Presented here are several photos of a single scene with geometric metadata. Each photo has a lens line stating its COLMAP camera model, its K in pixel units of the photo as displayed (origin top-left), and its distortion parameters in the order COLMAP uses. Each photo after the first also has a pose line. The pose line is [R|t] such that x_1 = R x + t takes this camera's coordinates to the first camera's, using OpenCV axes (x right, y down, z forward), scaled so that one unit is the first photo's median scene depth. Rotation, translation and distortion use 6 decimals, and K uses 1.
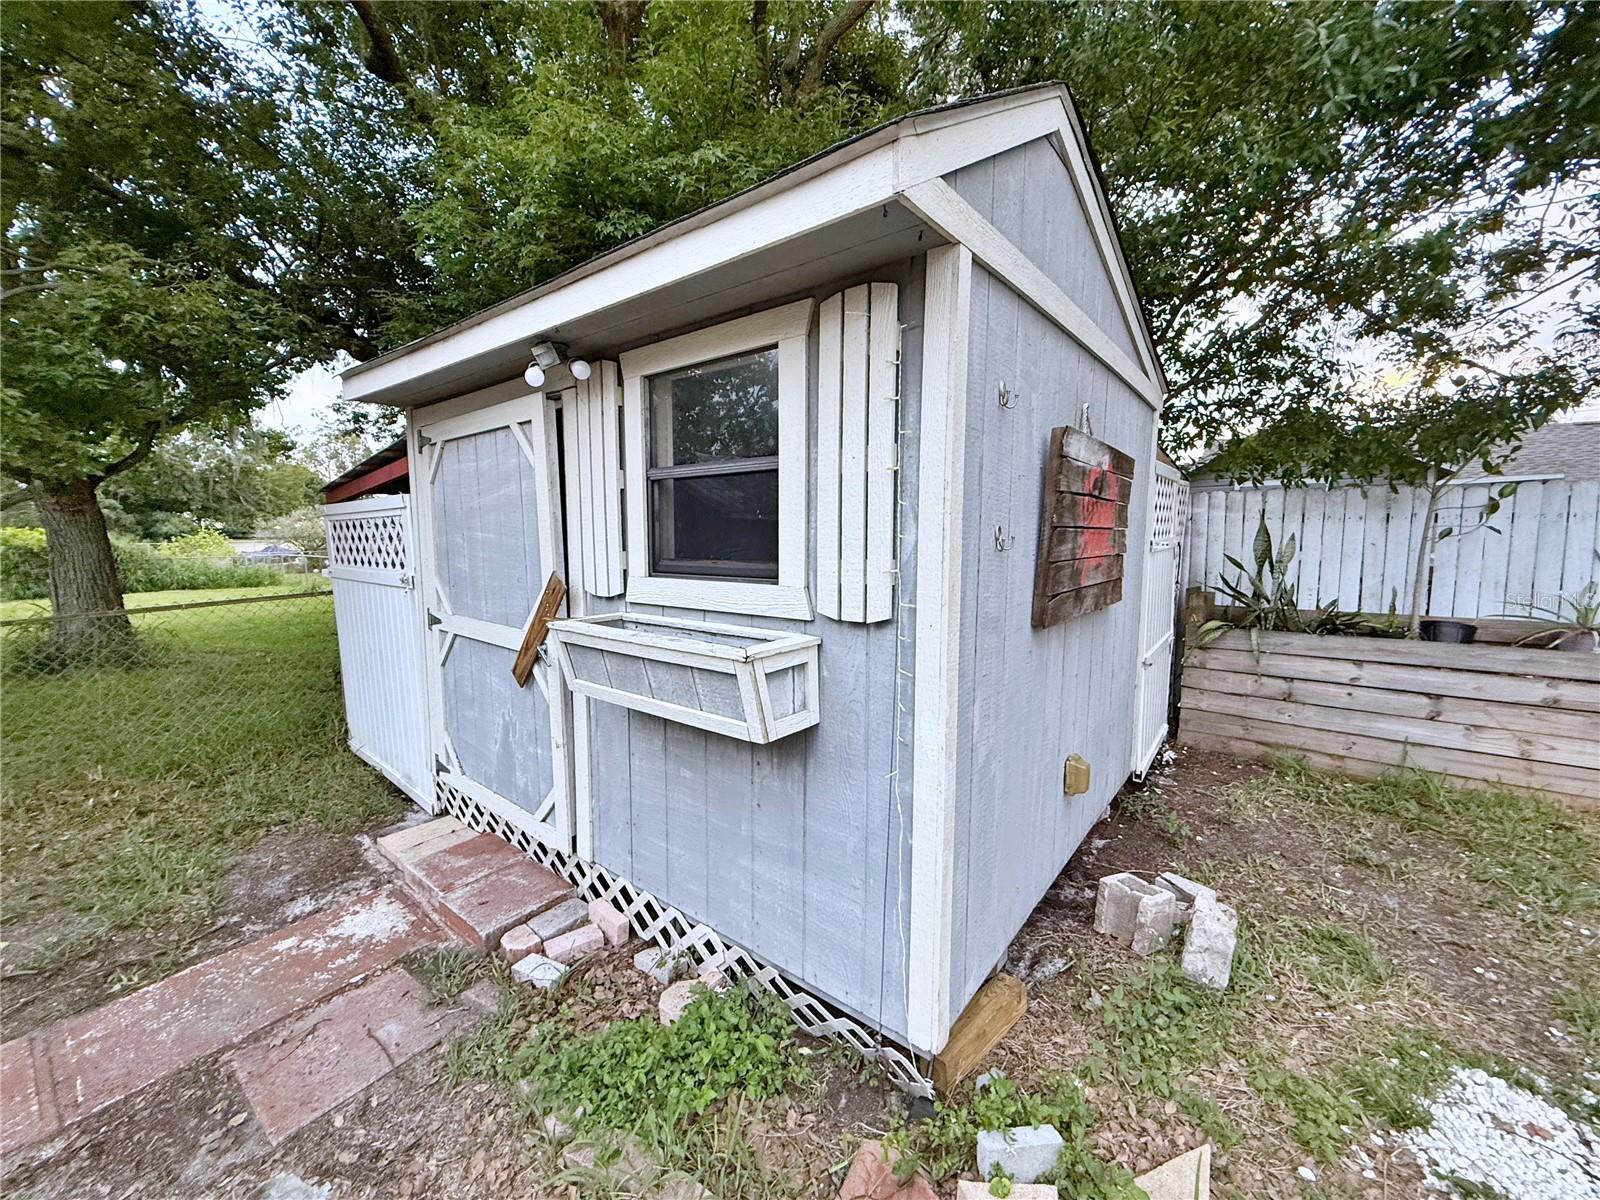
lens RADIAL K [[635.6, 0, 800.0], [0, 635.6, 600.0], [0, 0, 1]] dist [0.001366, 0.000199]
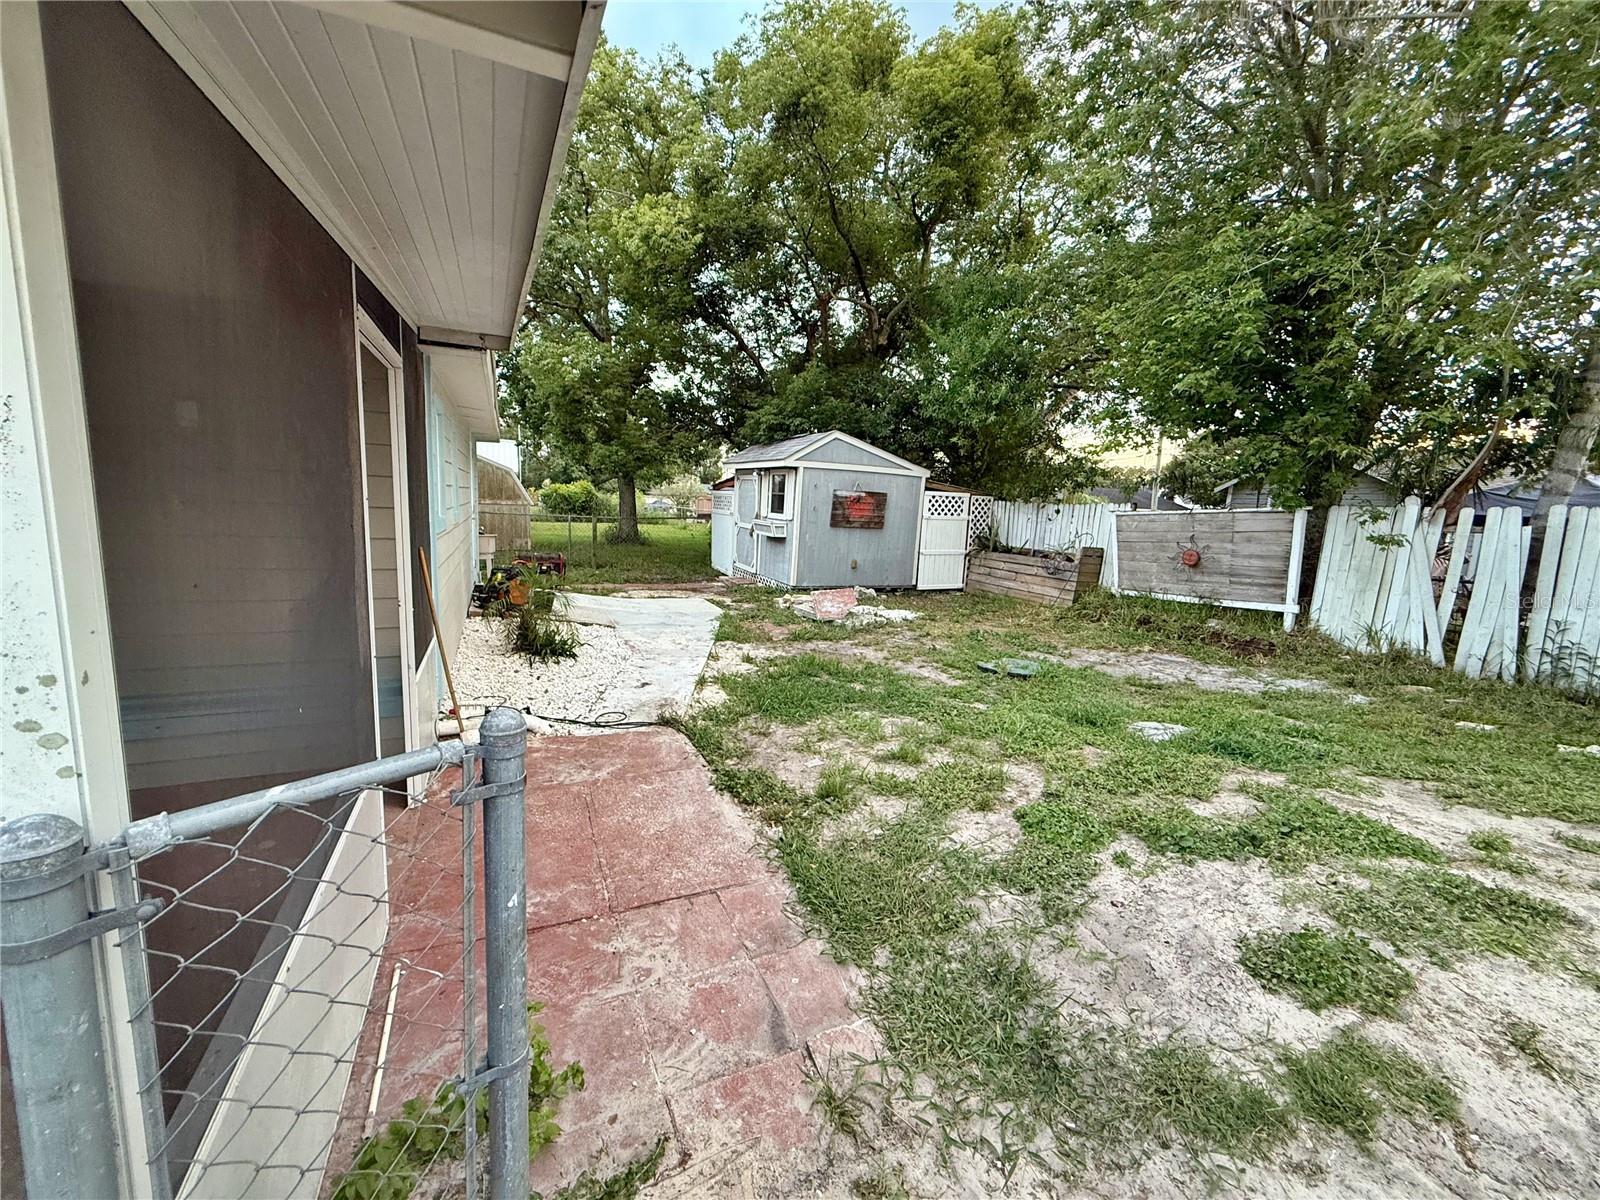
lens RADIAL K [[635.6, 0, 800.0], [0, 635.6, 600.0], [0, 0, 1]] dist [0.001366, 0.000199]
pose [[0.904556, 0.120598, -0.408943, 1.310340], [-0.101707, 0.992507, 0.067722, 0.181518], [0.414046, -0.019666, 0.910044, -2.203023]]
